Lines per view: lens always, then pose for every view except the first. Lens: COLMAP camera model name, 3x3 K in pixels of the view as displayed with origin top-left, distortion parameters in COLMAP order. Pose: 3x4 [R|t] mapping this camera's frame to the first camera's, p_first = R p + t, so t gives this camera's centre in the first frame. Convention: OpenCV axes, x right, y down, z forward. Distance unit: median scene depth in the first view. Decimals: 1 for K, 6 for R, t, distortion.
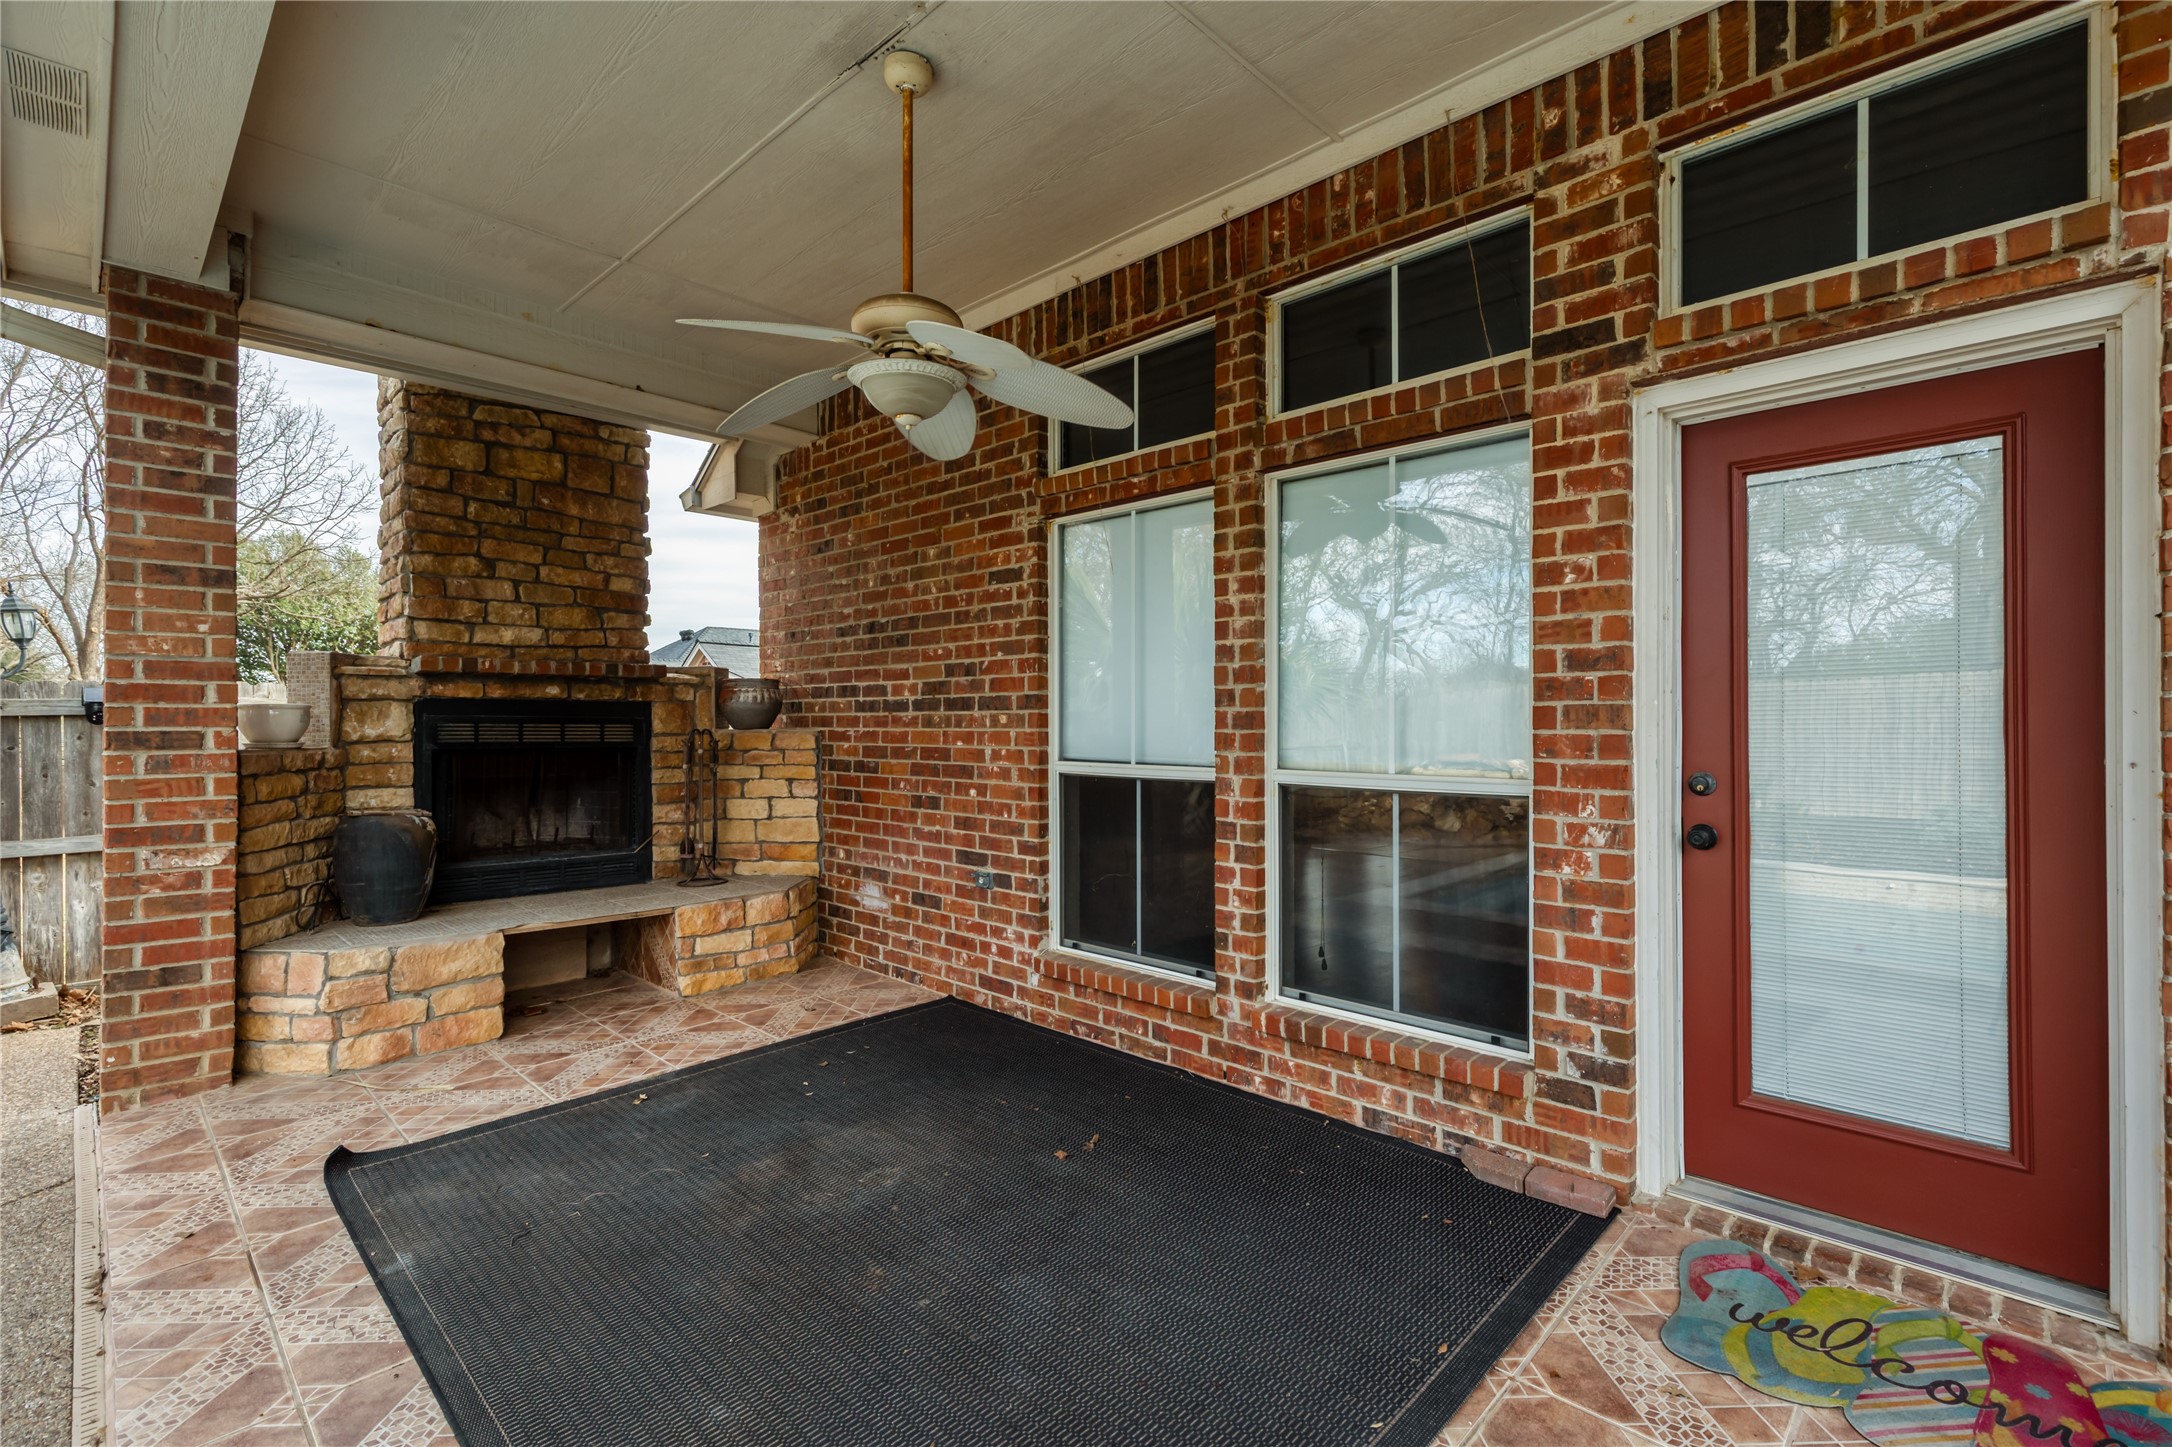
lens RADIAL K [[981.9, 0, 1083.3], [0, 981.9, 721.0], [0, 0, 1]] dist [0.005644, 0.000643]
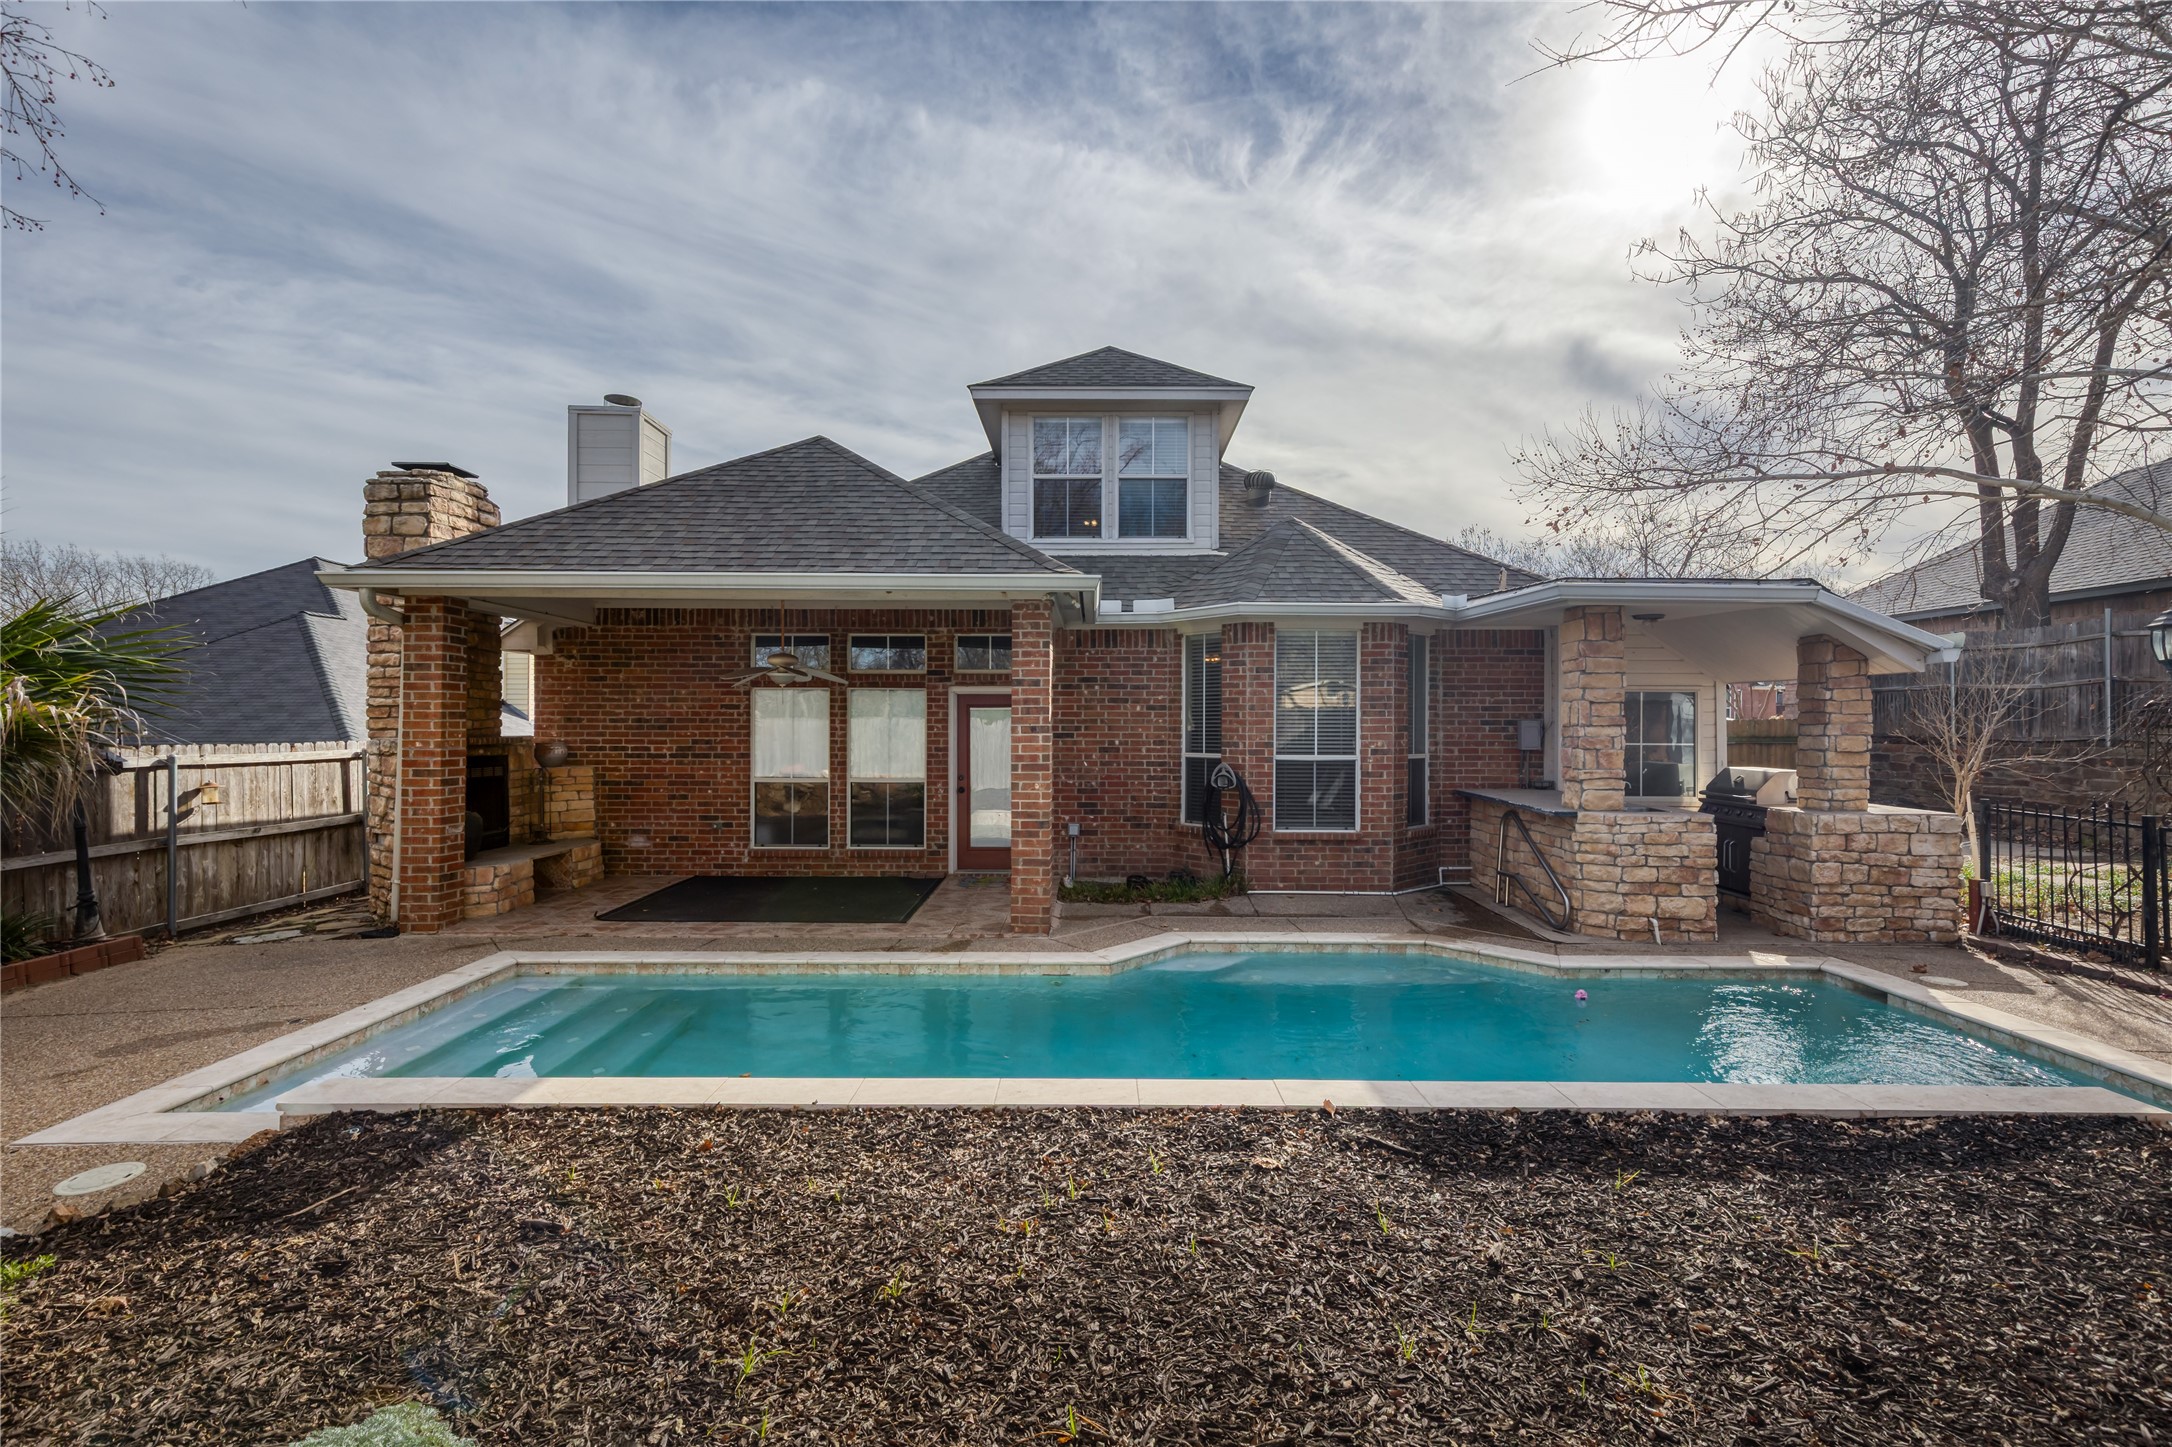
lens RADIAL K [[981.9, 0, 1088.8], [0, 981.9, 724.5], [0, 0, 1]] dist [0.005644, 0.000643]
pose [[0.723423, 0.004108, 0.690393, -1.120504], [-0.004998, 0.999987, -0.000714, -0.098766], [-0.690387, -0.002934, 0.723434, -1.445123]]
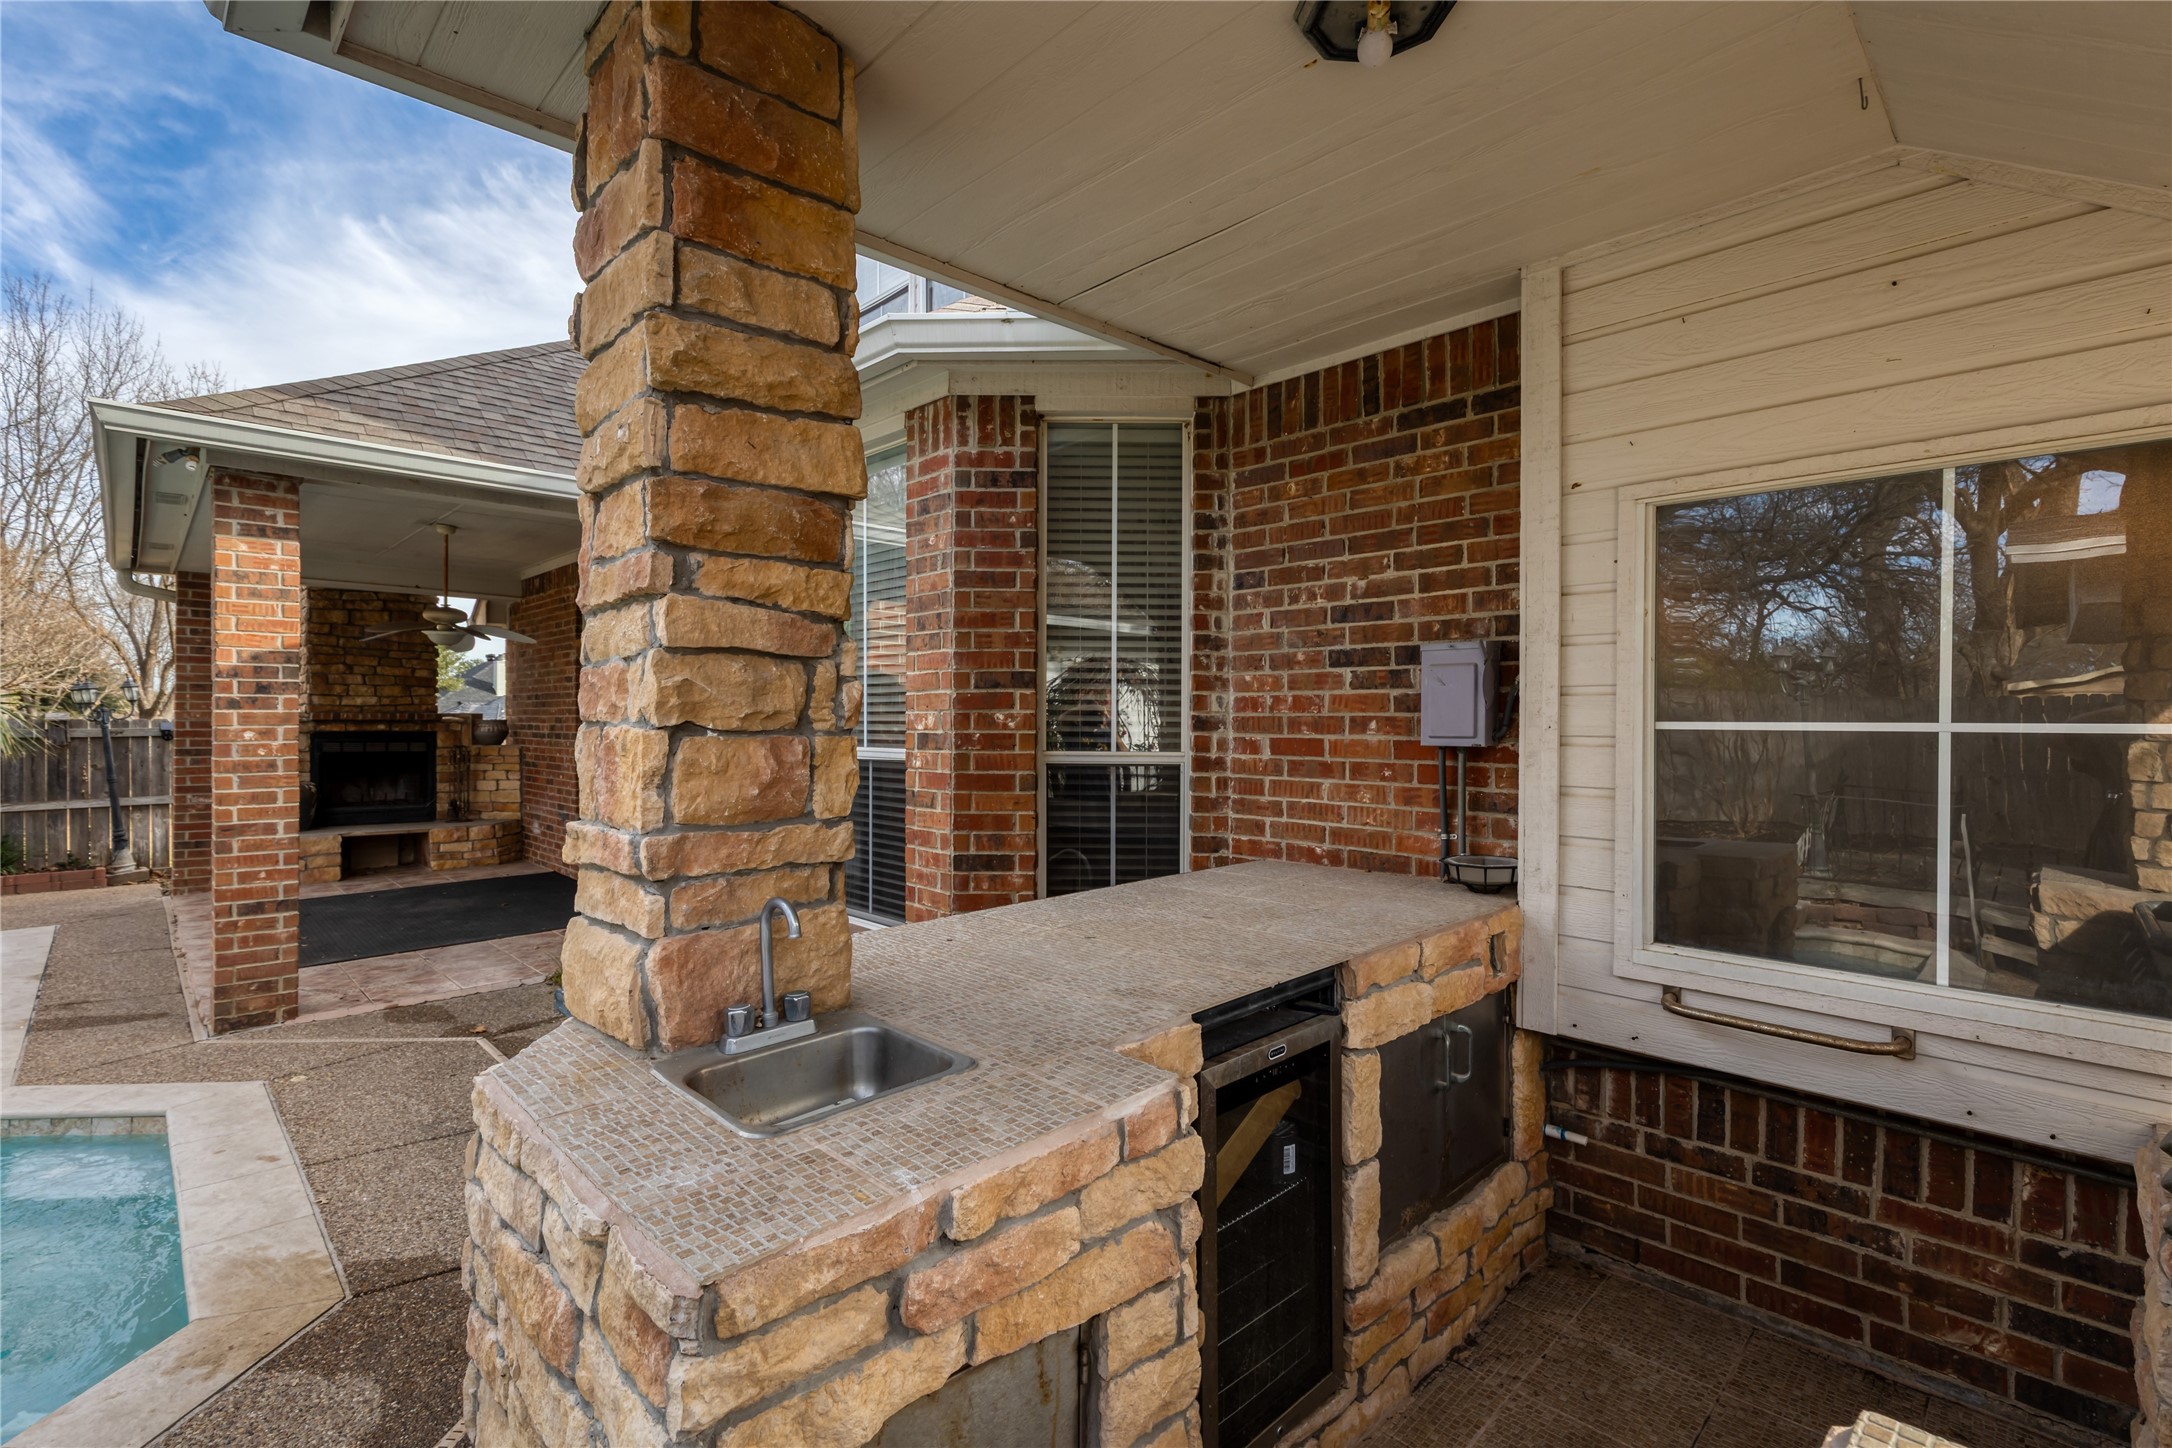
lens RADIAL K [[981.9, 0, 1080.4], [0, 981.9, 720.8], [0, 0, 1]] dist [0.005644, 0.000643]
pose [[0.999632, 0.005920, -0.026472, 1.079236], [-0.005874, 0.999981, 0.001785, -0.061170], [0.026482, -0.001629, 0.999648, -1.133559]]
